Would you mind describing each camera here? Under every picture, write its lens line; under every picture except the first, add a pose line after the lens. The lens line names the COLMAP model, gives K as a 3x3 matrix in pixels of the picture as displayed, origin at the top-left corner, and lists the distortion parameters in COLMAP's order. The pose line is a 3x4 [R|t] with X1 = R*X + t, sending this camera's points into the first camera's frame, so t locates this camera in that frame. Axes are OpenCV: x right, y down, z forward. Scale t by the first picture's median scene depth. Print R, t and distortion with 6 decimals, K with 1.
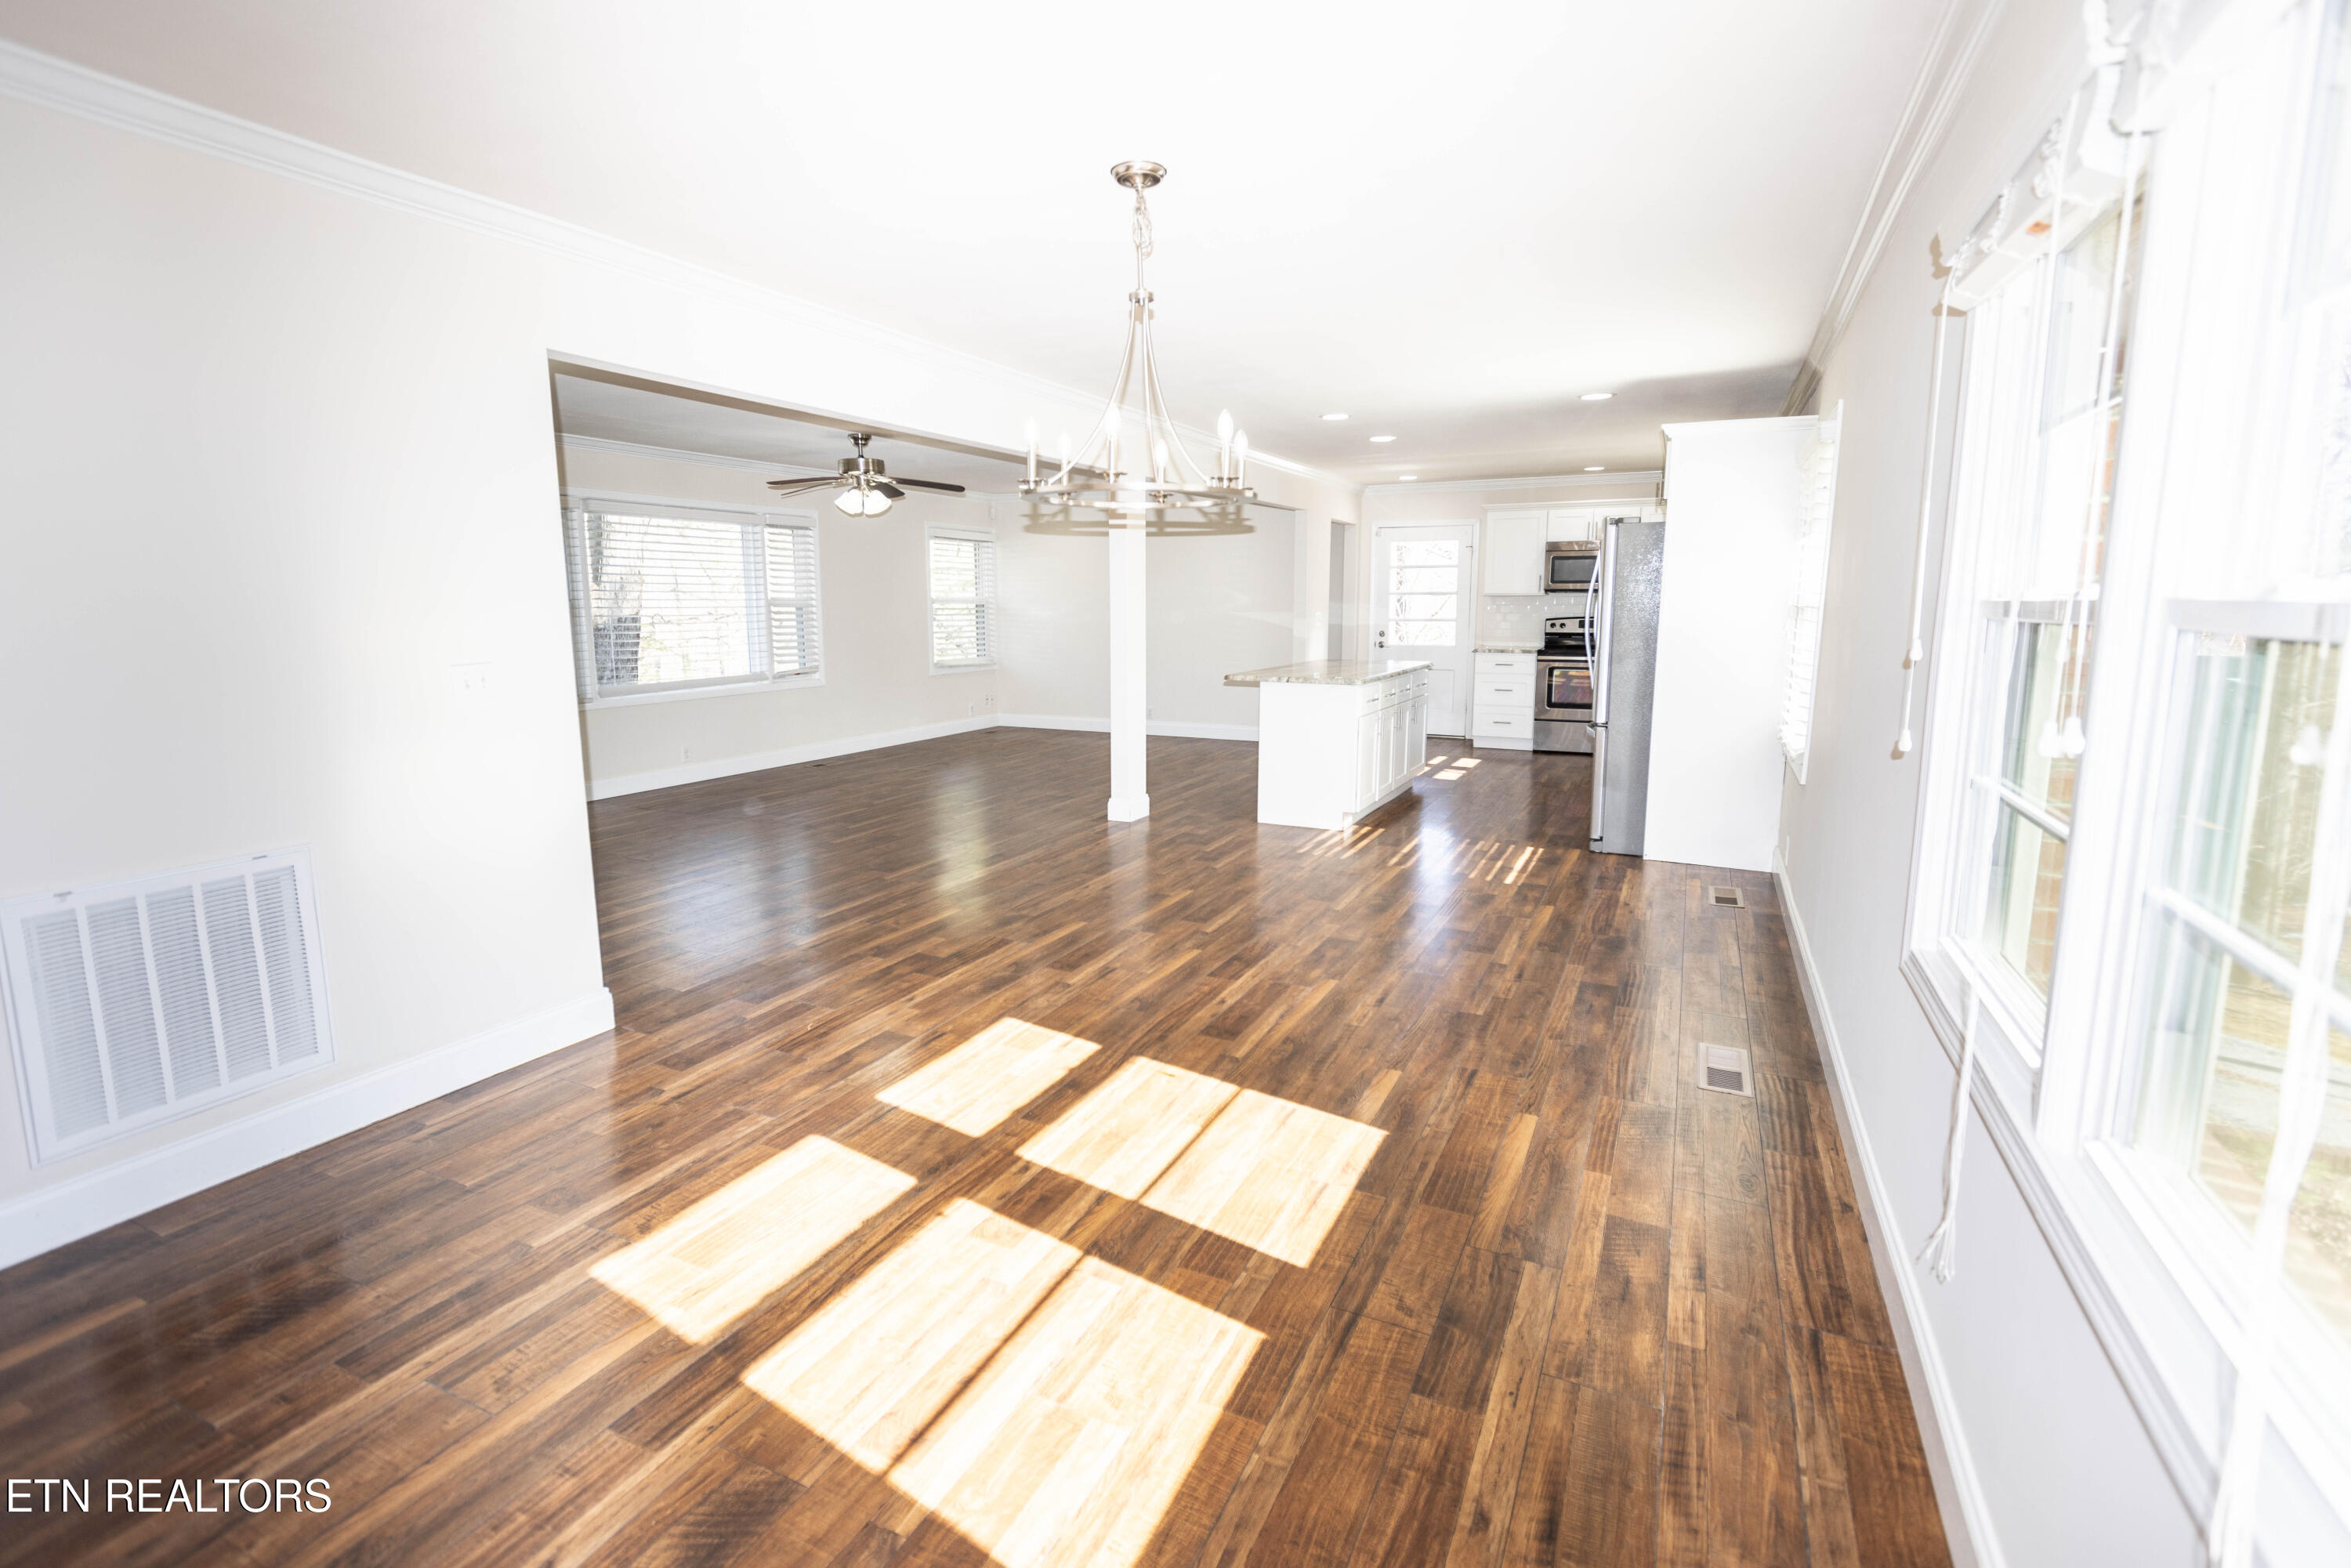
lens RADIAL K [[1070.0, 0, 1175.5], [0, 1070.0, 784.0], [0, 0, 1]] dist [0.014663, 0.000086]
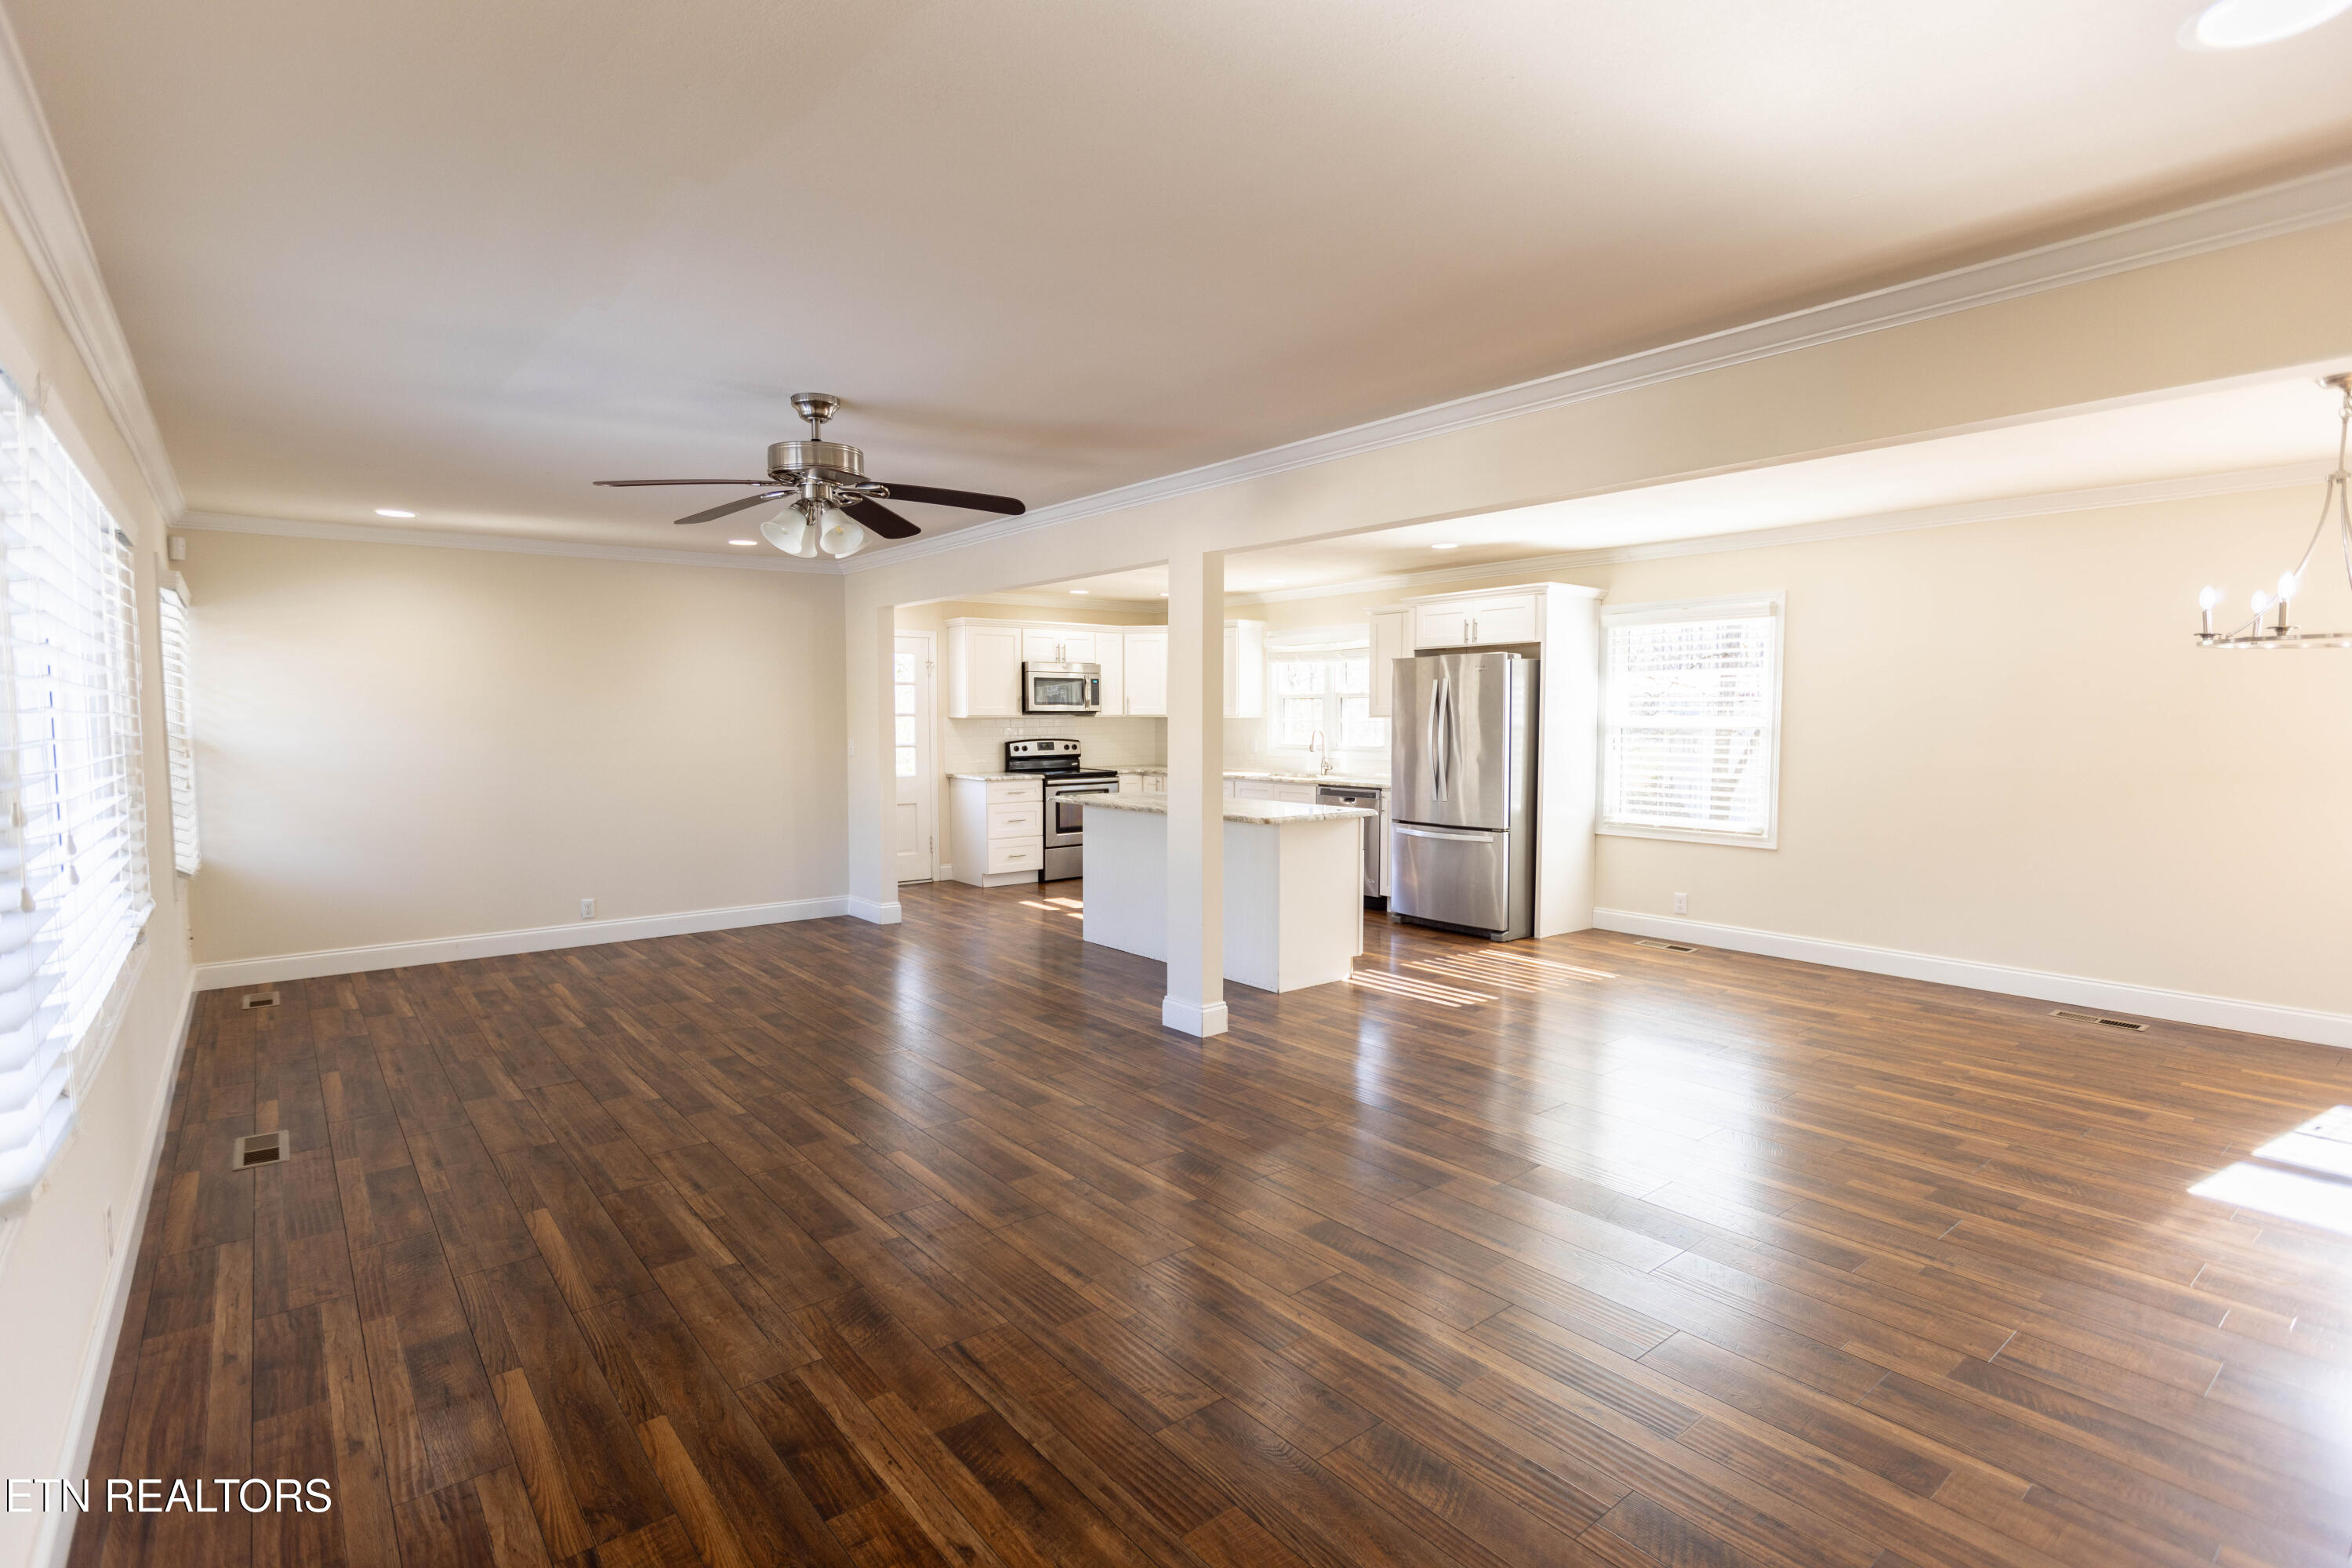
lens RADIAL K [[1105.5, 0, 1176.0], [0, 1105.5, 784.0], [0, 0, 1]] dist [-0.001754, -0.000247]
pose [[0.431268, -0.052197, 0.900713, -1.501346], [0.151580, 0.988327, -0.015304, -0.255275], [-0.889399, 0.143130, 0.434146, 1.443027]]
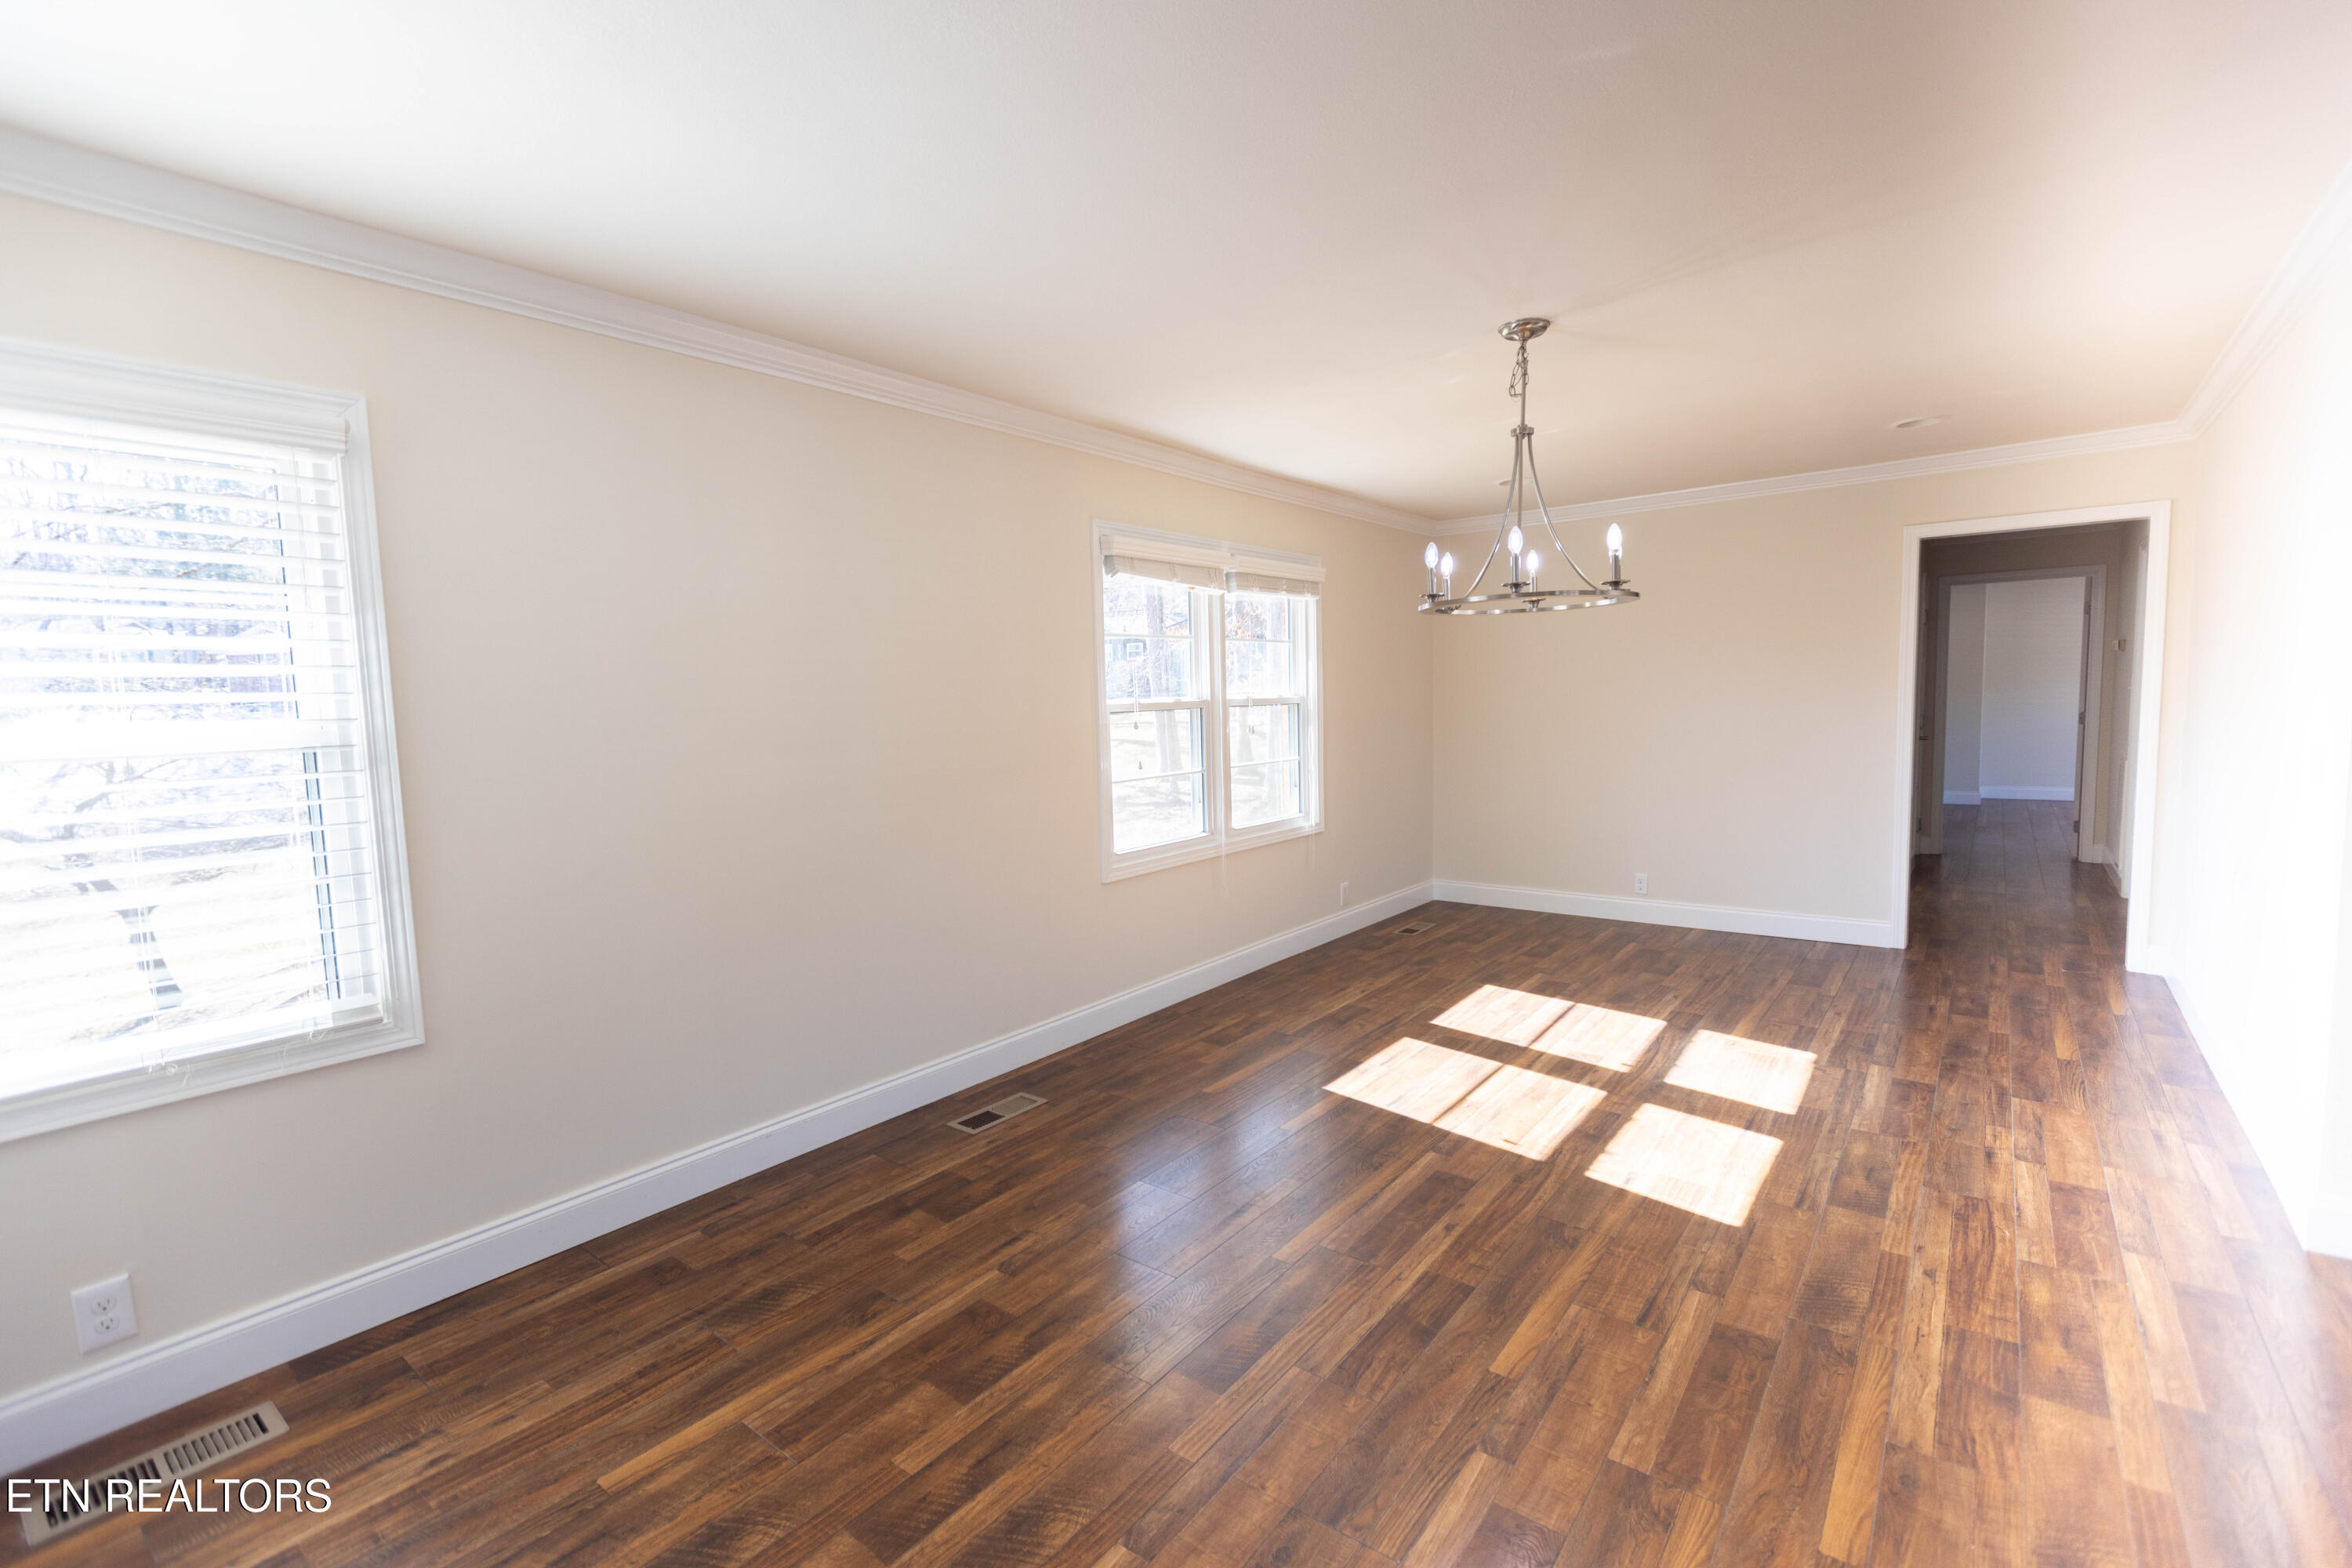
lens RADIAL K [[1070.5, 0, 1176.0], [0, 1070.5, 784.0], [0, 0, 1]] dist [0.014663, 0.000086]
pose [[-0.977934, 0.009324, 0.208706, 0.082226], [0.061907, 0.967067, 0.246876, -0.343485], [-0.199531, 0.254349, -0.946305, 1.945576]]
